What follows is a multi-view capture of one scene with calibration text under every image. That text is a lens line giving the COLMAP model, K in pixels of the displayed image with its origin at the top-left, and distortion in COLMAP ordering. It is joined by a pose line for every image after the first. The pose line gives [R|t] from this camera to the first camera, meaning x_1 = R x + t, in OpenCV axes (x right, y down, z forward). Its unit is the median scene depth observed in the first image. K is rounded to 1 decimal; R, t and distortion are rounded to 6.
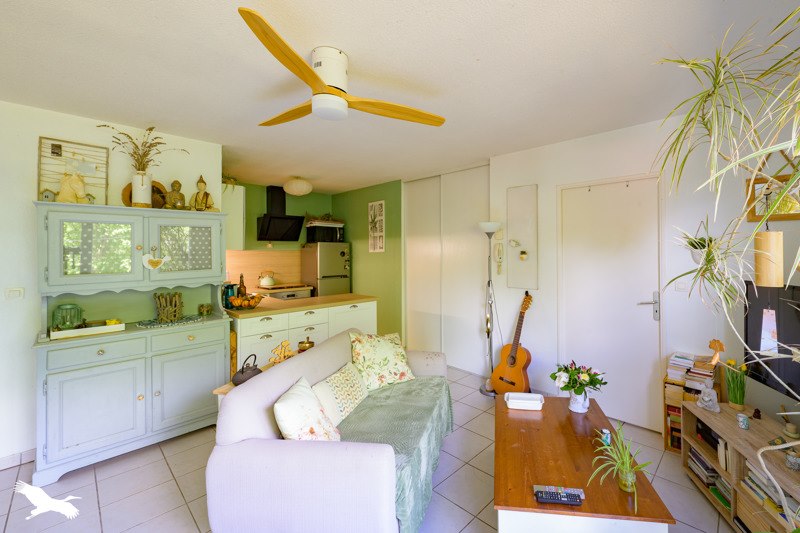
lens RADIAL K [[336.8, 0, 400.3], [0, 336.8, 252.1], [0, 0, 1]] dist [-0.000001, -0.000003]
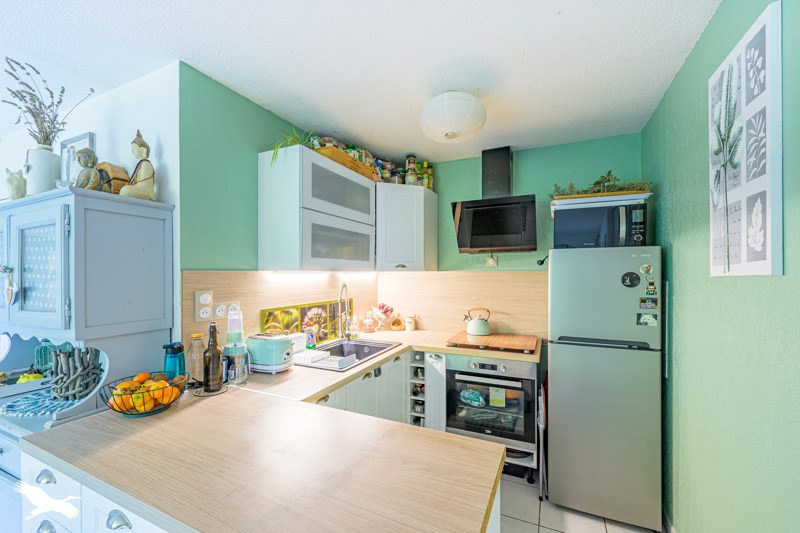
lens RADIAL K [[320.1, 0, 400.5], [0, 320.1, 274.5], [0, 0, 1]] dist [0.001051, 0.000186]
pose [[0.426459, 0.005430, -0.904490, 0.022048], [0.003980, 0.999961, 0.007879, -0.003277], [0.904498, -0.006960, 0.426421, 0.652601]]
